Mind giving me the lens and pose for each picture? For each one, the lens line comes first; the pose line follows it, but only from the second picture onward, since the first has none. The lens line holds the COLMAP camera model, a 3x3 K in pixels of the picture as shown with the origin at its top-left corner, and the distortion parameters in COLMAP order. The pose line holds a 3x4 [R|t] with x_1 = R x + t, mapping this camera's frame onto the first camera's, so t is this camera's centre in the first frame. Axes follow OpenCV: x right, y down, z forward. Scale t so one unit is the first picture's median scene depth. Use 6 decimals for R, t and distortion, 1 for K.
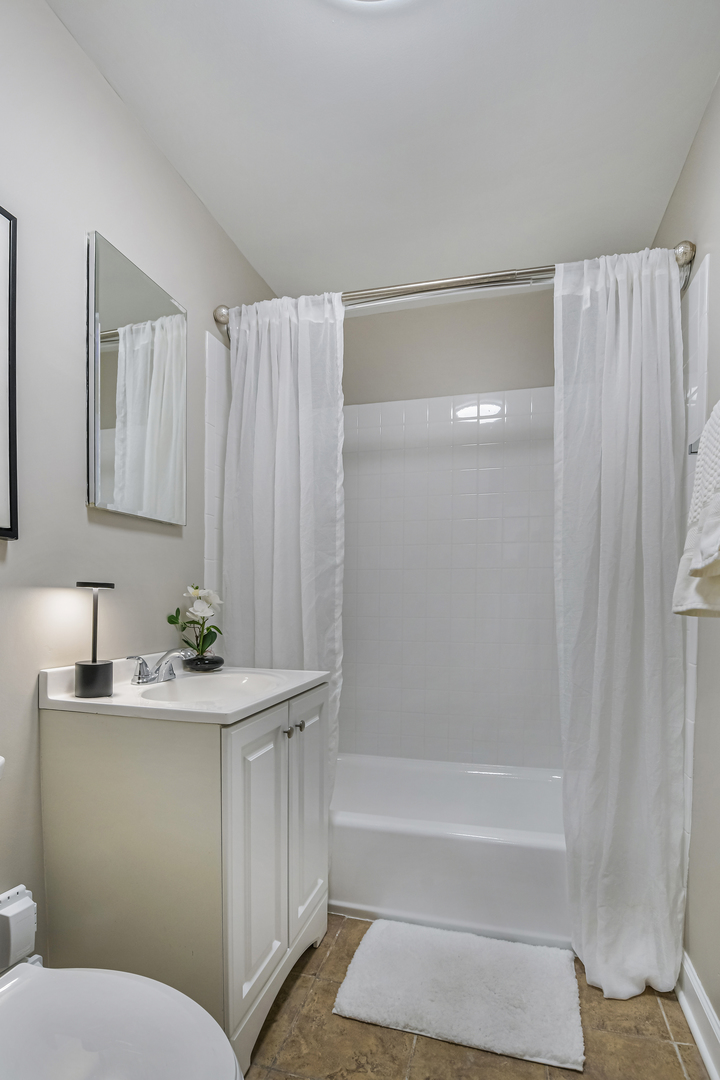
lens RADIAL K [[459.0, 0, 360.0], [0, 459.0, 540.0], [0, 0, 1]] dist [-0.000856, 0.000168]
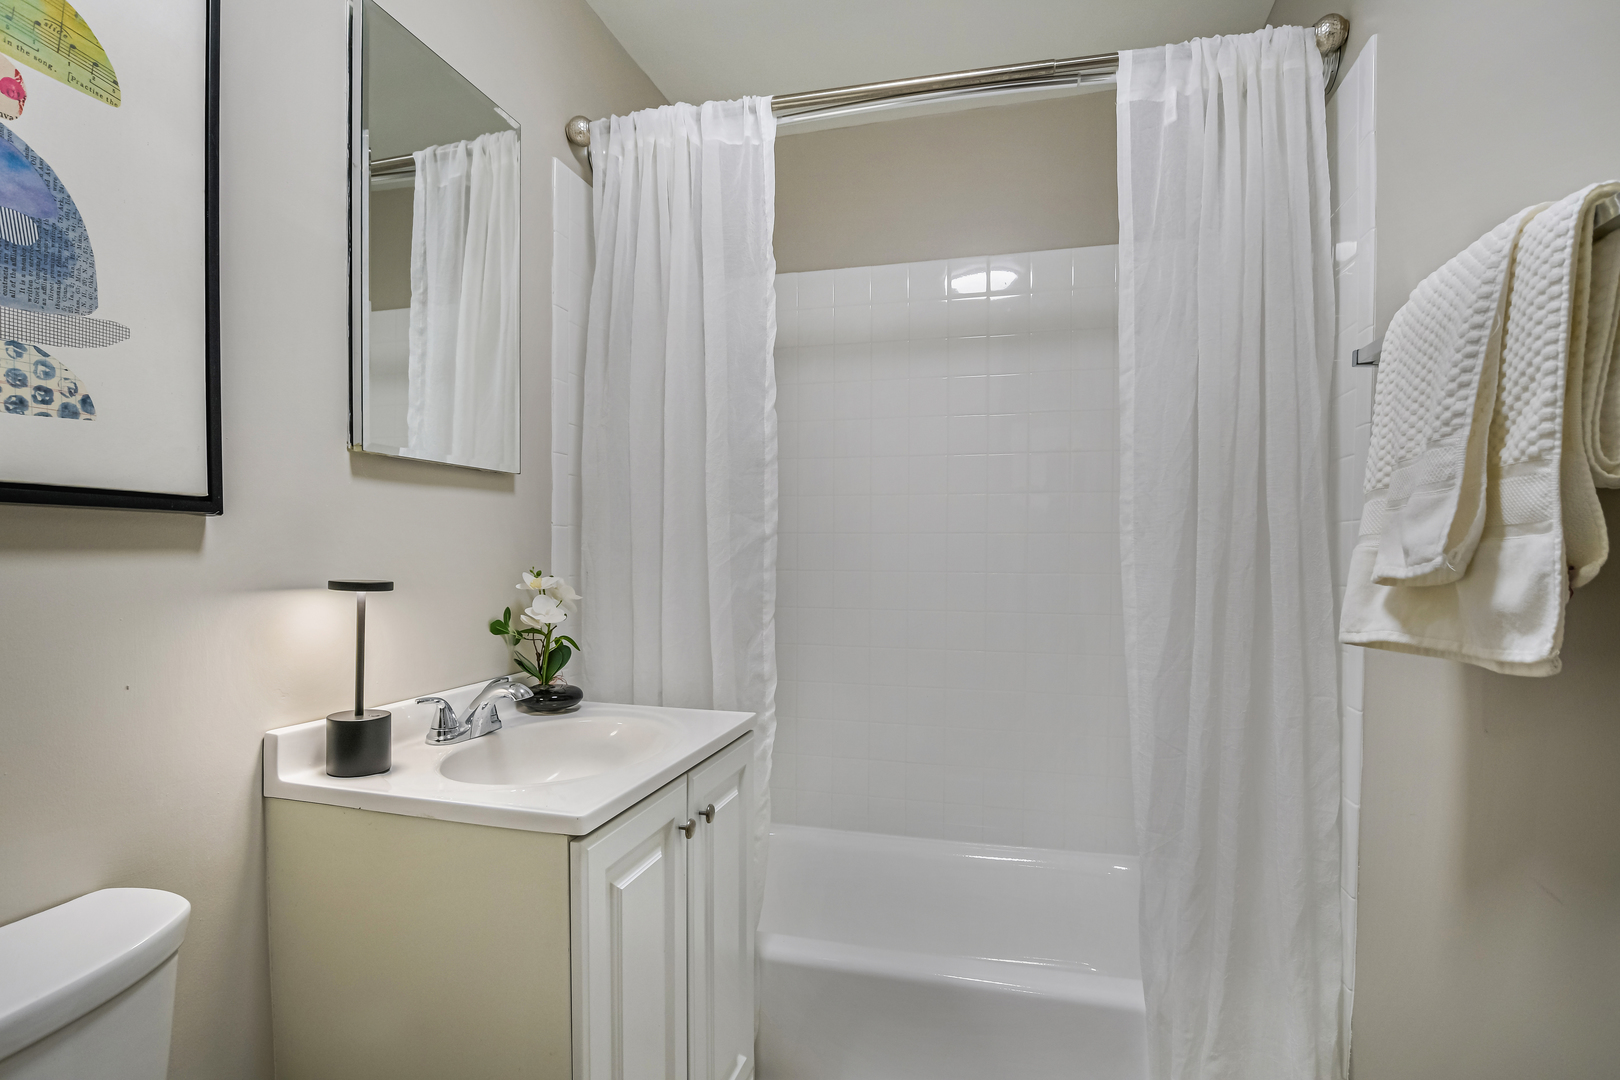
lens RADIAL K [[819.1, 0, 821.1], [0, 819.1, 532.9], [0, 0, 1]] dist [-0.002527, -0.000369]
pose [[0.999879, -0.005148, 0.014657, 0.006533], [0.005203, 0.999979, -0.003752, 0.047108], [-0.014638, 0.003827, 0.999886, -0.088741]]
